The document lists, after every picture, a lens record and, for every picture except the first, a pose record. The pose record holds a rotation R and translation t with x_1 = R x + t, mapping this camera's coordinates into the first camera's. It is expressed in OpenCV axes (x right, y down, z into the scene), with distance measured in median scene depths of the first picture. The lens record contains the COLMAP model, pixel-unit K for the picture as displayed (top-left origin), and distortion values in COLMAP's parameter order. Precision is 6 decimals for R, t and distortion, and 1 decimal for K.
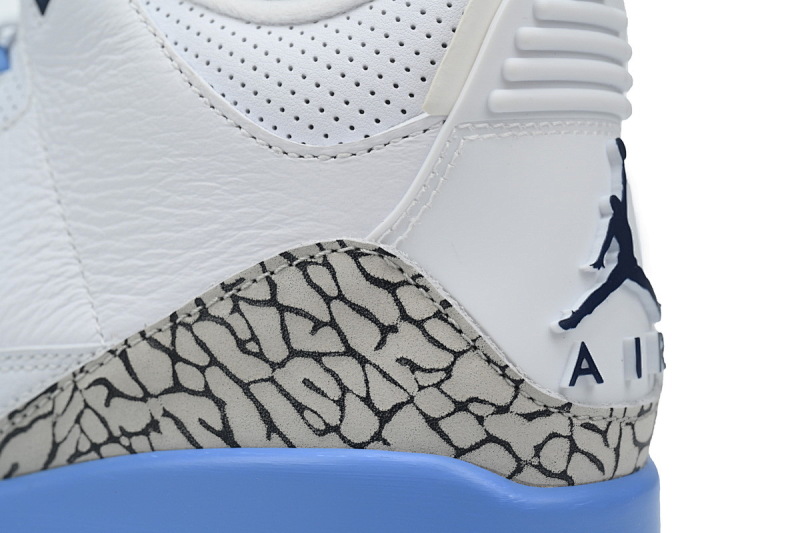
lens RADIAL K [[1788.7, 0, 399.2], [0, 1788.7, 267.1], [0, 0, 1]] dist [0.014008, 0.000000]
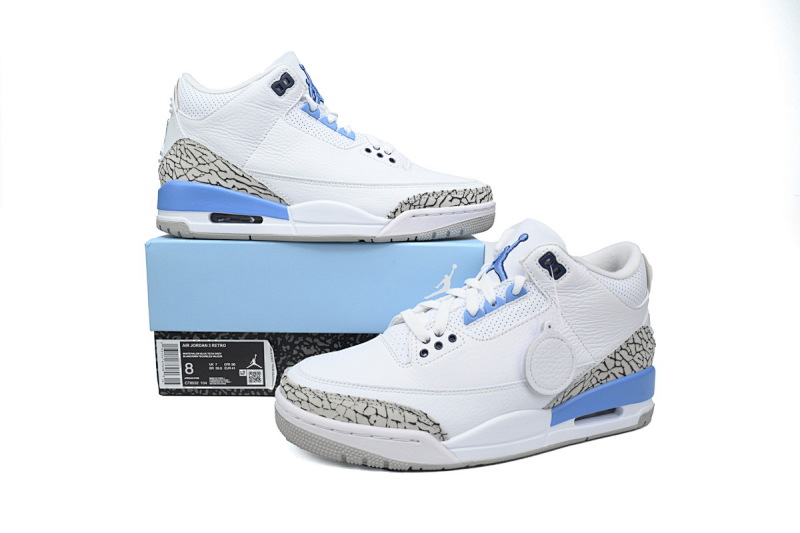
lens RADIAL K [[603.6, 0, 396.8], [0, 603.6, 264.3], [0, 0, 1]] dist [-0.058507, 0.001435]
pose [[0.598455, -0.149102, 0.787160, -1.571569], [0.051776, 0.987673, 0.147719, -0.425339], [-0.799482, -0.047647, 0.598798, 0.584807]]
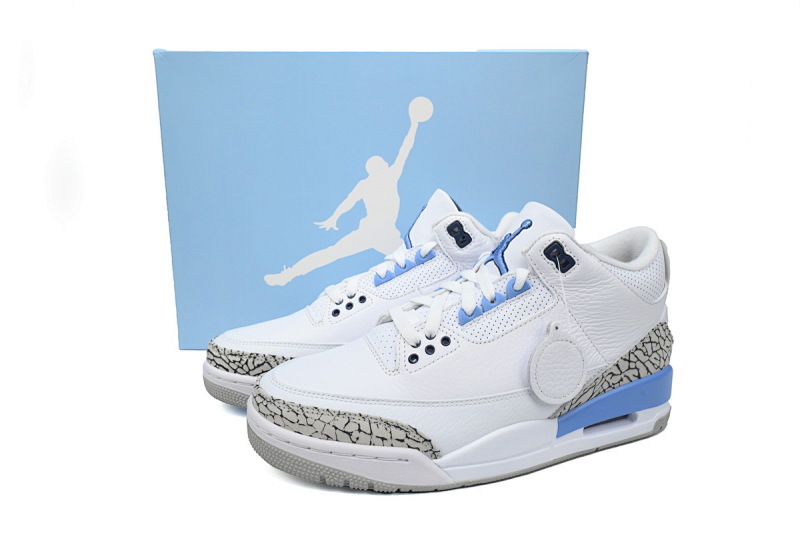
lens RADIAL K [[603.6, 0, 400.2], [0, 603.6, 268.0], [0, 0, 1]] dist [-0.058507, 0.001435]
pose [[0.595128, -0.197058, 0.779096, -1.404767], [0.061564, 0.977800, 0.200291, -0.440974], [-0.801269, -0.071234, 0.594048, 0.664393]]
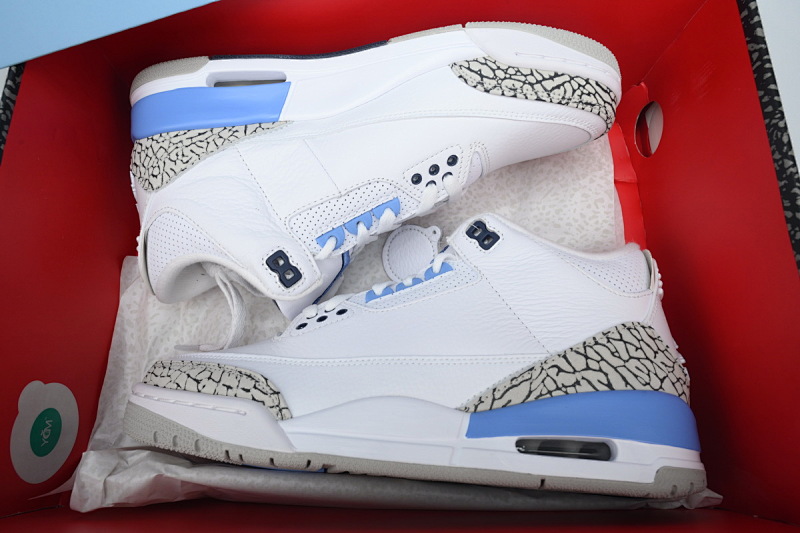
lens RADIAL K [[530.2, 0, 405.5], [0, 530.2, 262.9], [0, 0, 1]] dist [0.003017, -0.002058]
pose [[0.834399, 0.235579, 0.498278, -0.829896], [-0.009563, 0.910104, -0.414271, 0.268774], [-0.551078, 0.340902, 0.761642, 0.485288]]
